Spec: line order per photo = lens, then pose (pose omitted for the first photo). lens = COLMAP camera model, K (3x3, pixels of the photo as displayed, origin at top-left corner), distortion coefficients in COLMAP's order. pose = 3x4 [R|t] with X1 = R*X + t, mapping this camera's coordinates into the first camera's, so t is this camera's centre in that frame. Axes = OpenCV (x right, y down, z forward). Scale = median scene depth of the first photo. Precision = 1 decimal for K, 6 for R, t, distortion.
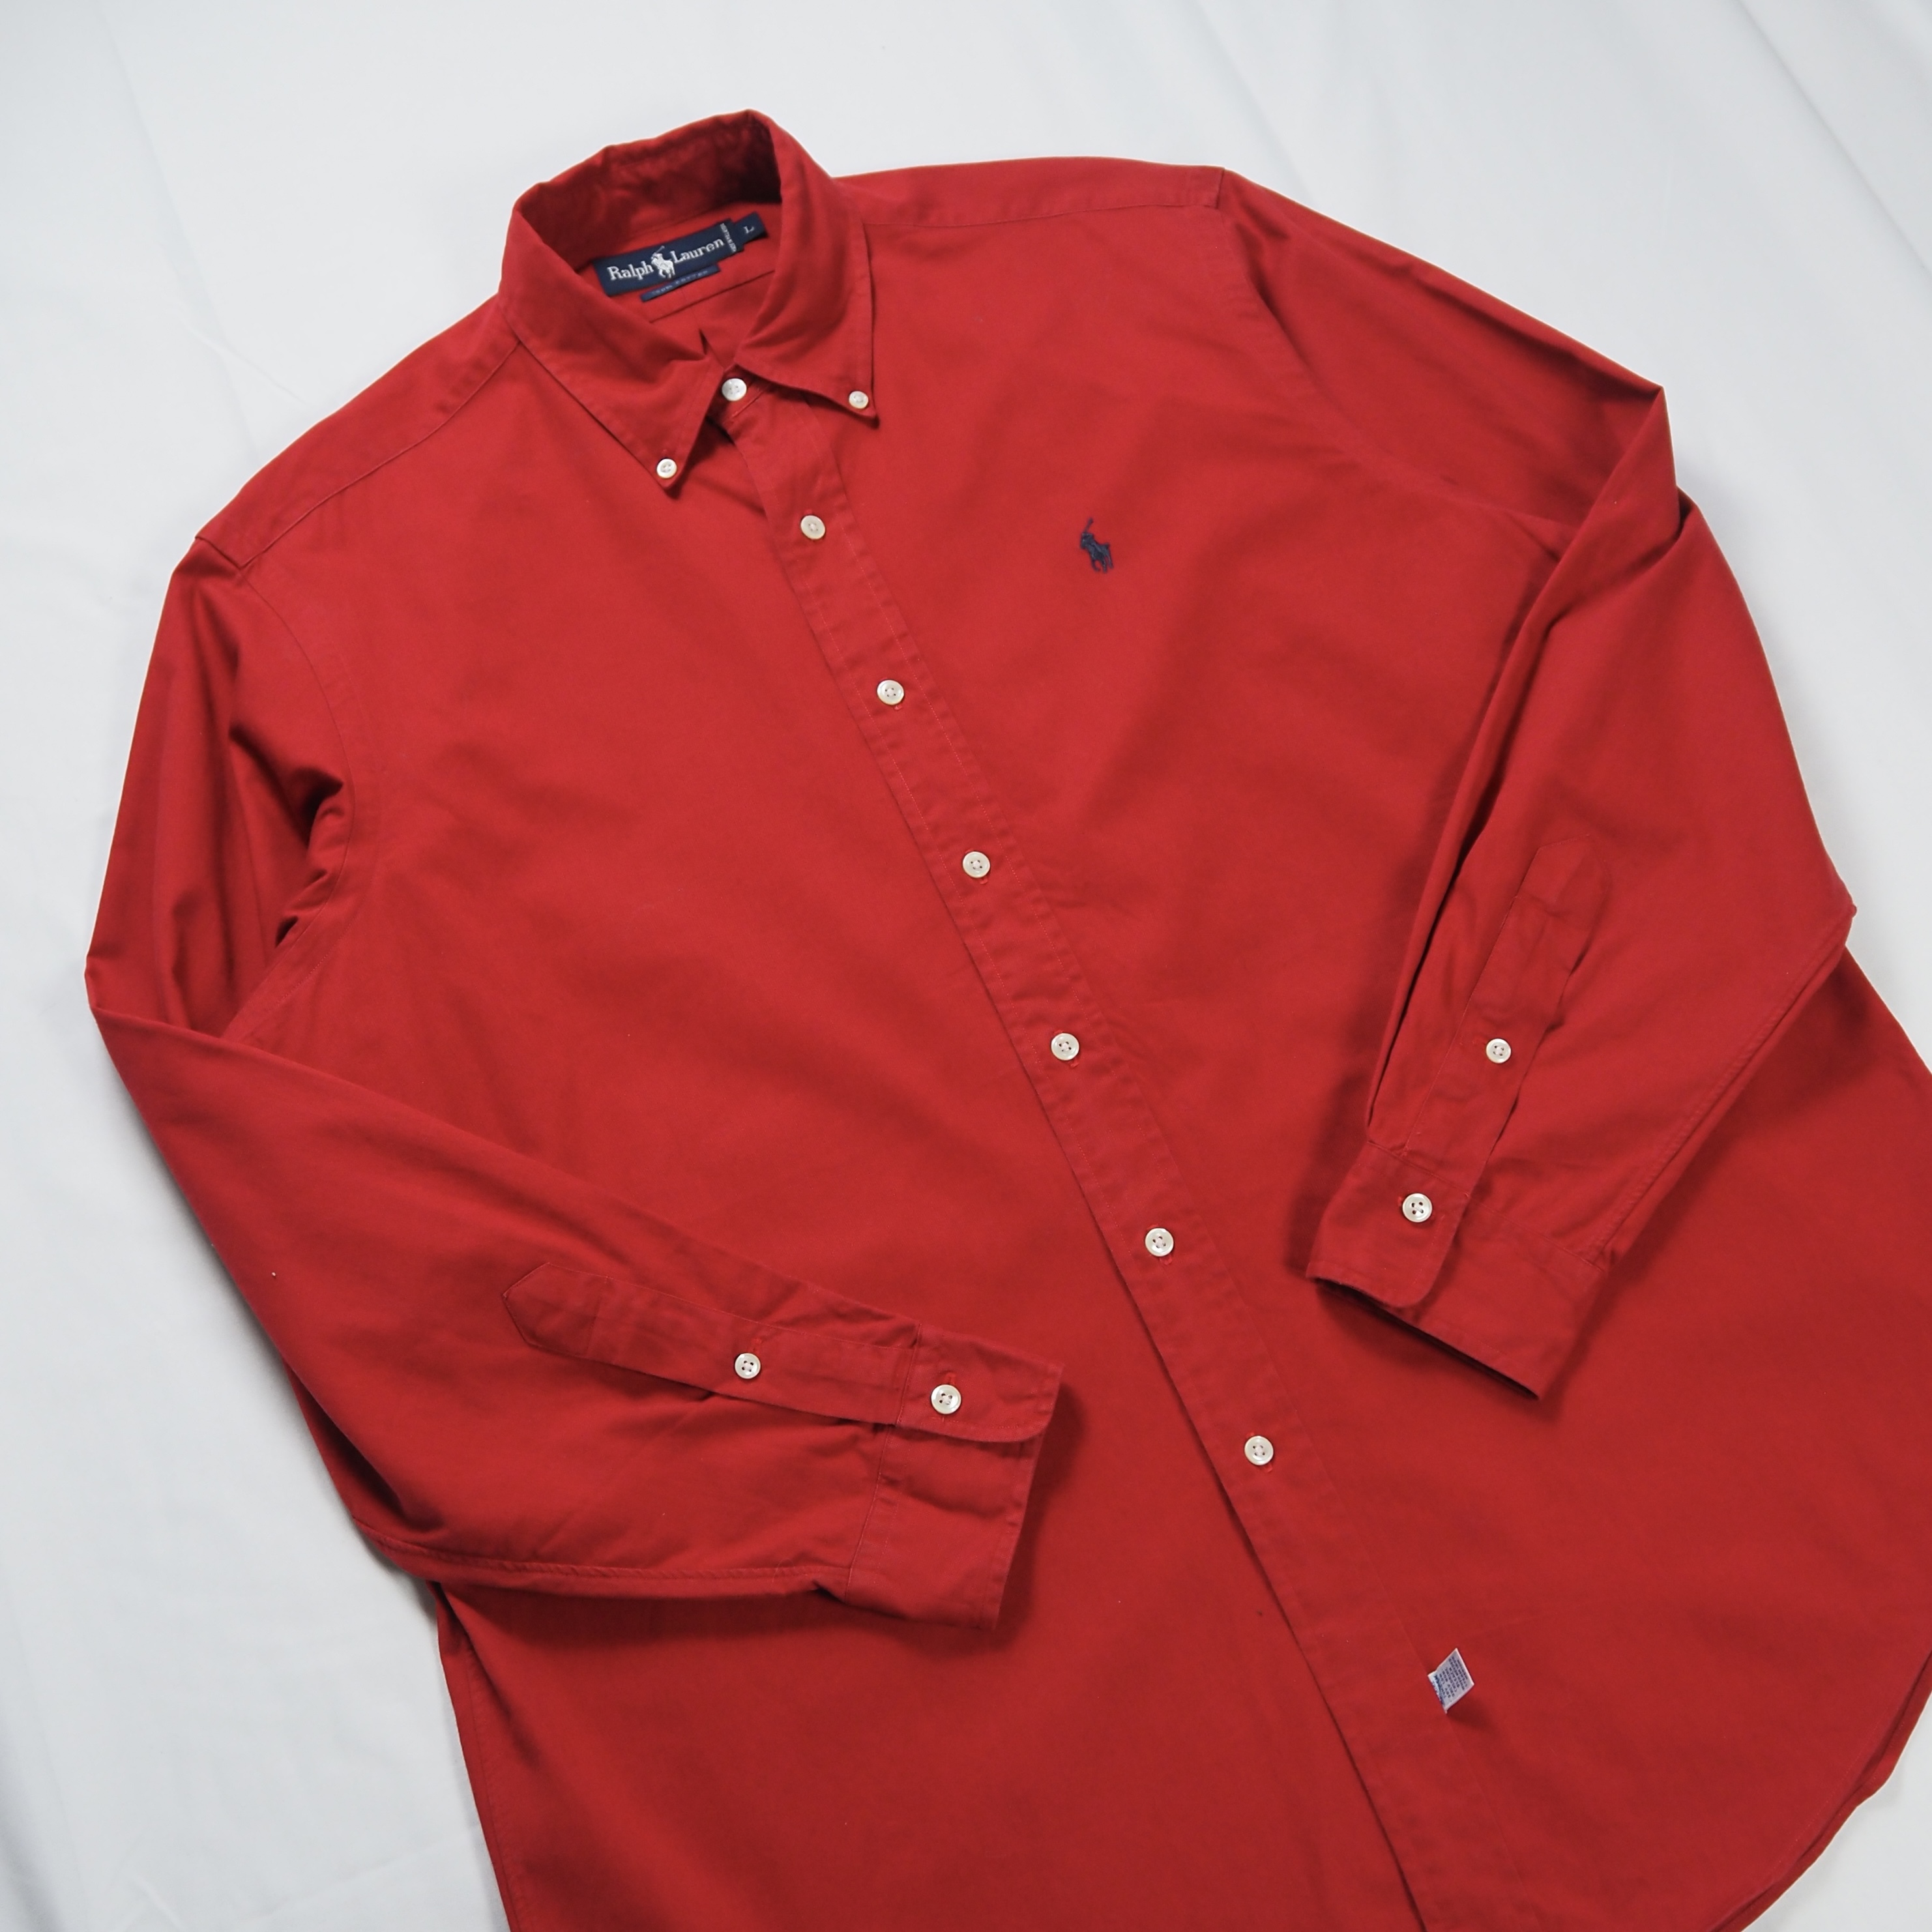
lens RADIAL K [[2640.8, 0, 975.0], [0, 2640.8, 1003.1], [0, 0, 1]] dist [-0.041766, 0.027602]
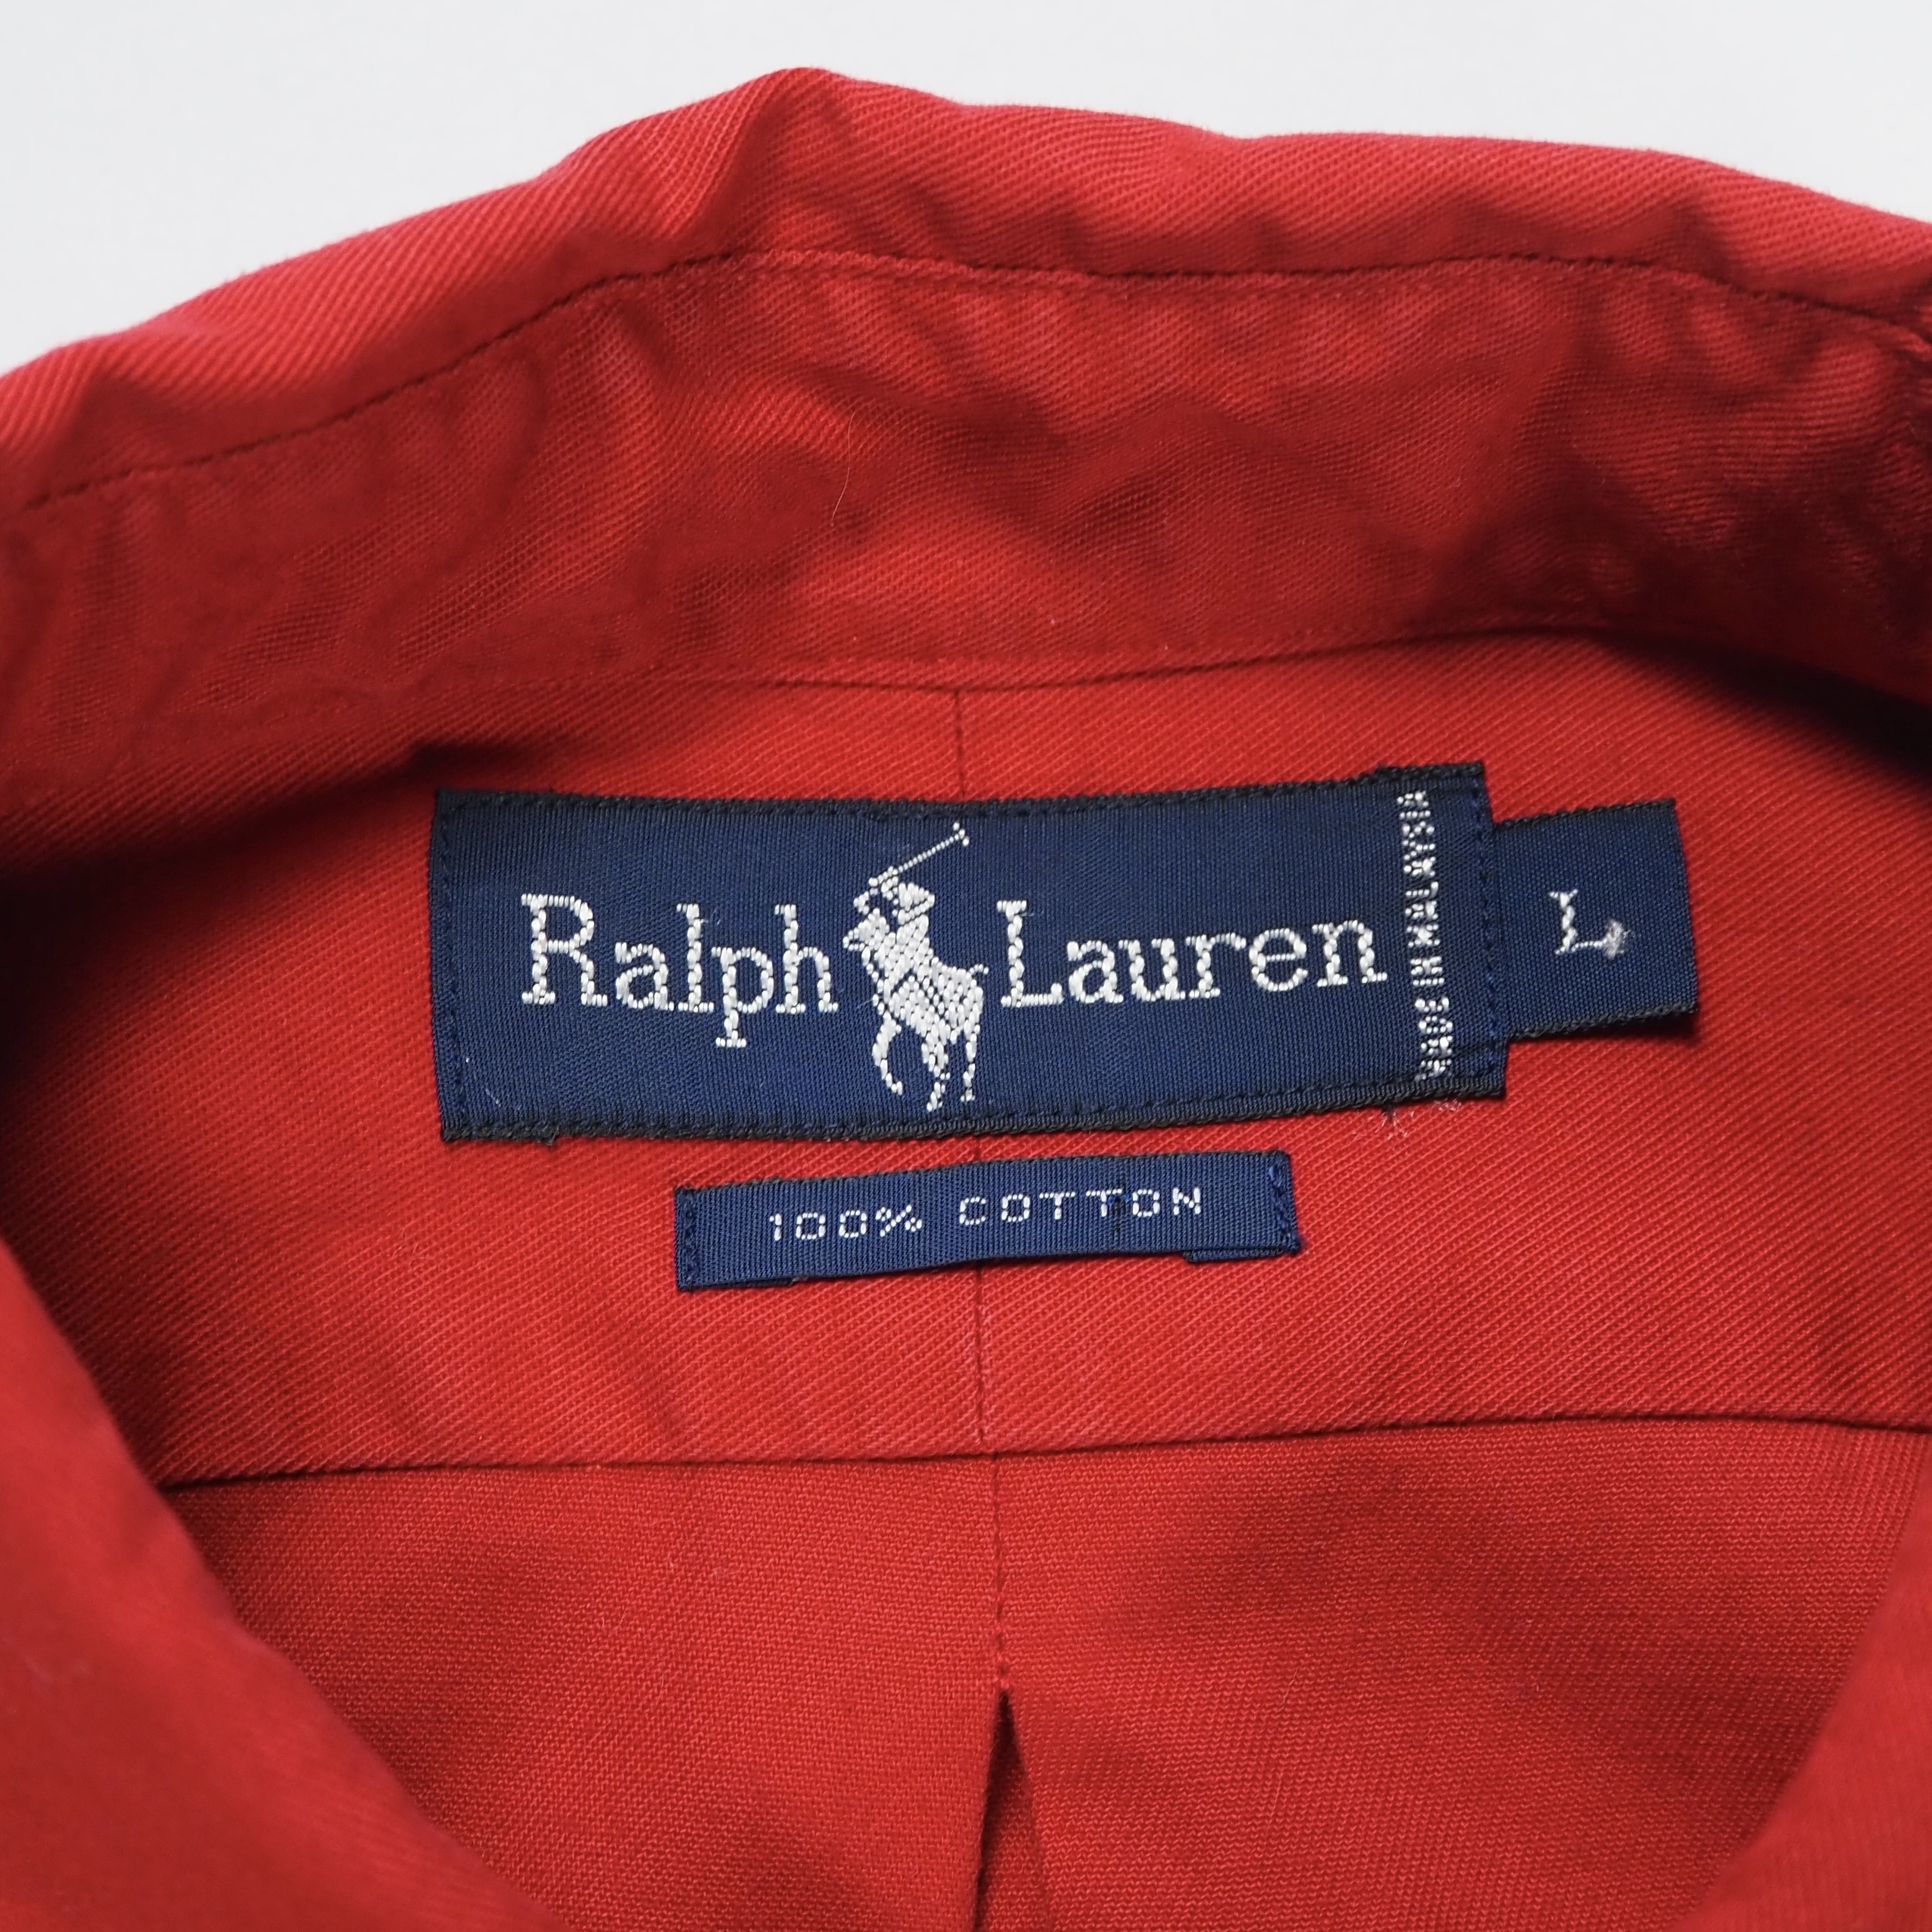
lens RADIAL K [[3581.2, 0, 1154.4], [0, 3581.2, 733.1], [0, 0, 1]] dist [0.140932, -1.458940]
pose [[0.941841, 0.331874, 0.052859, -0.131813], [-0.335741, 0.922418, 0.190847, -0.362256], [0.014579, -0.197494, 0.980196, 0.889779]]
